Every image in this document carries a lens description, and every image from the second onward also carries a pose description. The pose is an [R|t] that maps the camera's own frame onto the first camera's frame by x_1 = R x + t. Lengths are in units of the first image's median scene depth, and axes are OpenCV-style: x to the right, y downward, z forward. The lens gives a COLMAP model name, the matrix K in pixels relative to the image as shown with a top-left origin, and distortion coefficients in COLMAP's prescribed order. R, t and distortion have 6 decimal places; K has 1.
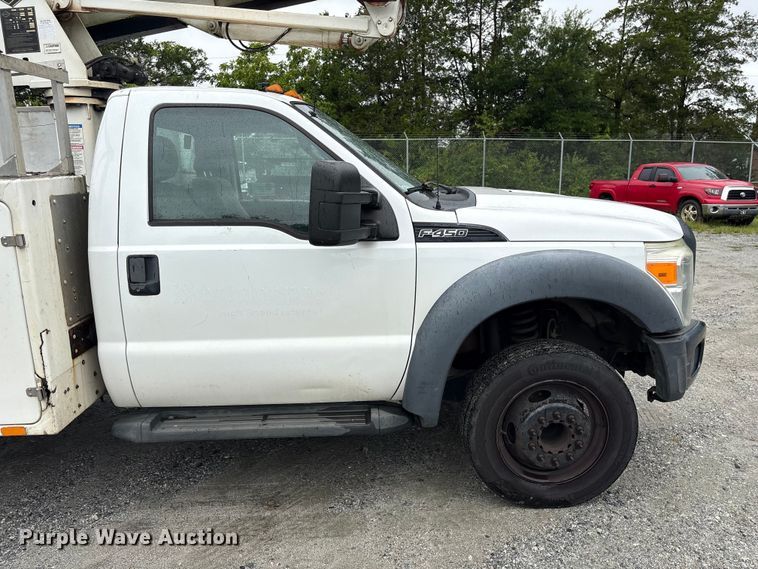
lens RADIAL K [[570.1, 0, 373.9], [0, 570.1, 287.2], [0, 0, 1]] dist [0.060917, -0.065353]
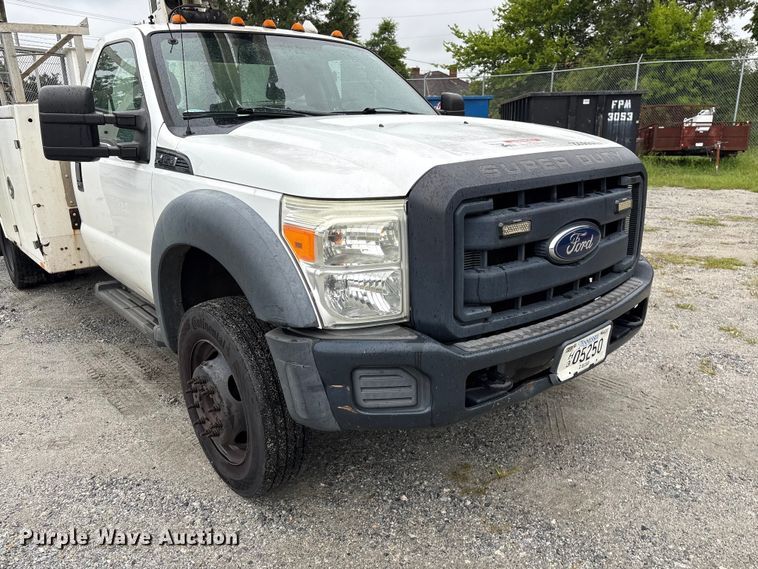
lens RADIAL K [[570.1, 0, 373.9], [0, 570.1, 287.2], [0, 0, 1]] dist [0.060917, -0.065353]
pose [[0.610812, 0.230944, -0.757347, 1.065421], [-0.150163, 0.972946, 0.175579, -0.103774], [0.777406, 0.006479, 0.628966, 0.636498]]
